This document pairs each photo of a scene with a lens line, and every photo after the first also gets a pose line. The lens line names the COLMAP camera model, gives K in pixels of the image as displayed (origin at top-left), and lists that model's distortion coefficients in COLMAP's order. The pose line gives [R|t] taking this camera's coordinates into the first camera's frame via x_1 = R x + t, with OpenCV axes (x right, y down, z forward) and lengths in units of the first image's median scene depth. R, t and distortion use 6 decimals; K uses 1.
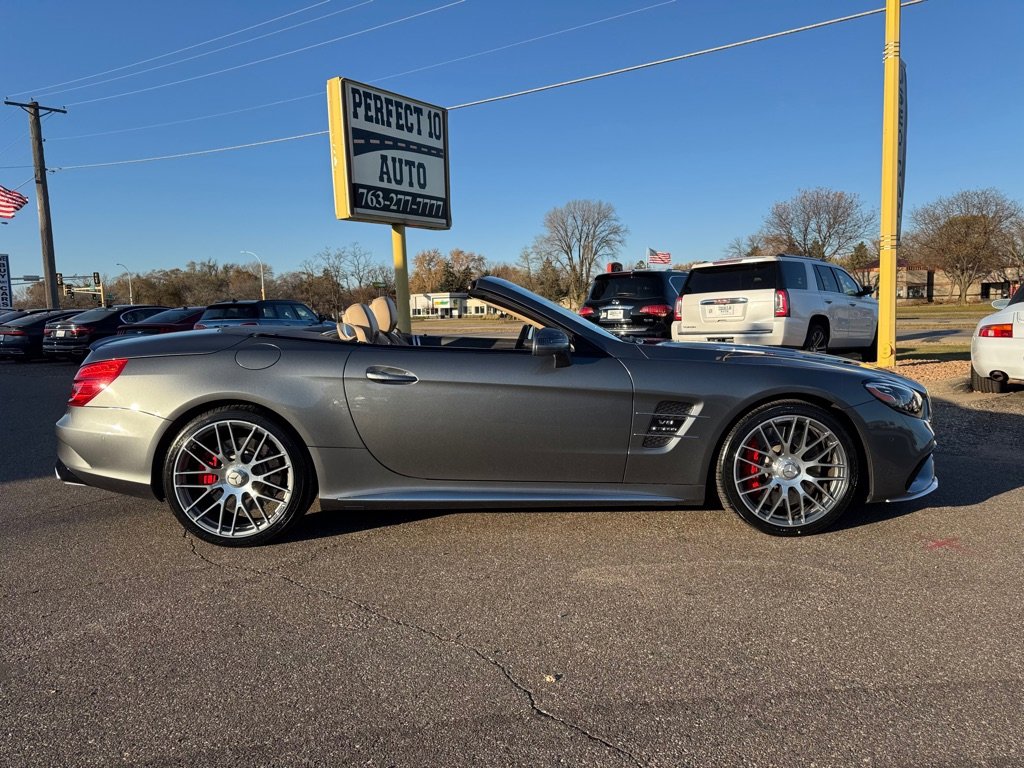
lens RADIAL K [[712.4, 0, 509.1], [0, 712.4, 406.5], [0, 0, 1]] dist [0.100551, -0.118682]
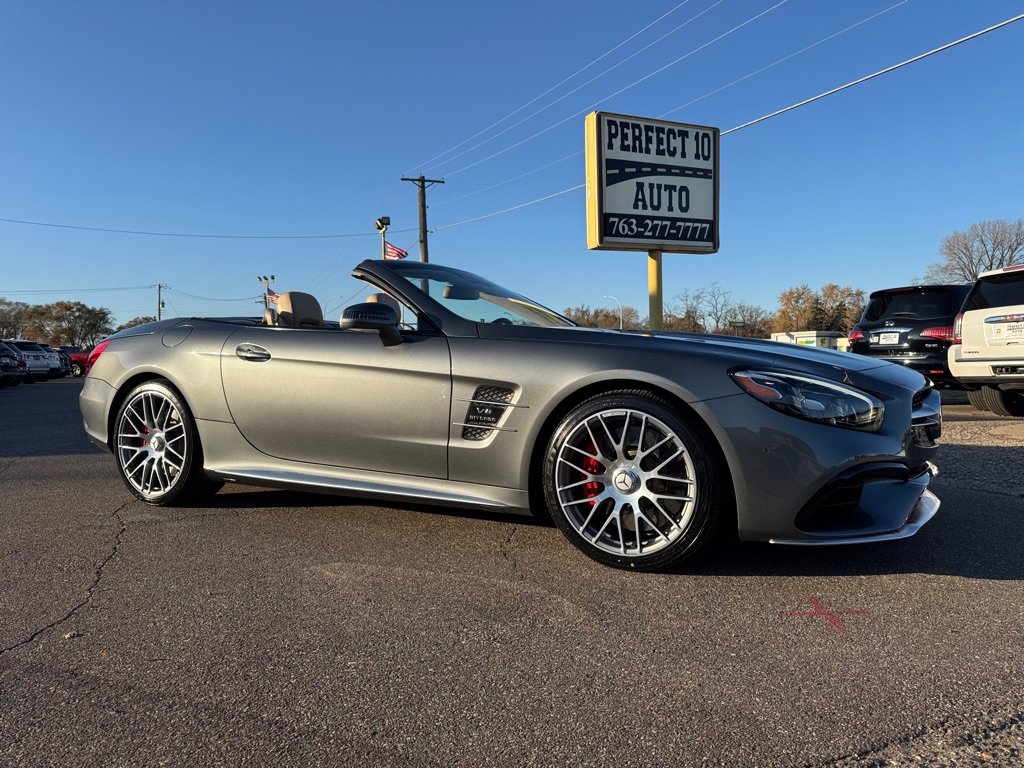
lens RADIAL K [[712.4, 0, 509.1], [0, 712.4, 406.5], [0, 0, 1]] dist [0.100551, -0.118682]
pose [[0.878240, 0.043458, -0.476241, 0.153062], [-0.070765, 0.996709, -0.039545, 0.011414], [0.472955, 0.068431, 0.878425, 0.063572]]
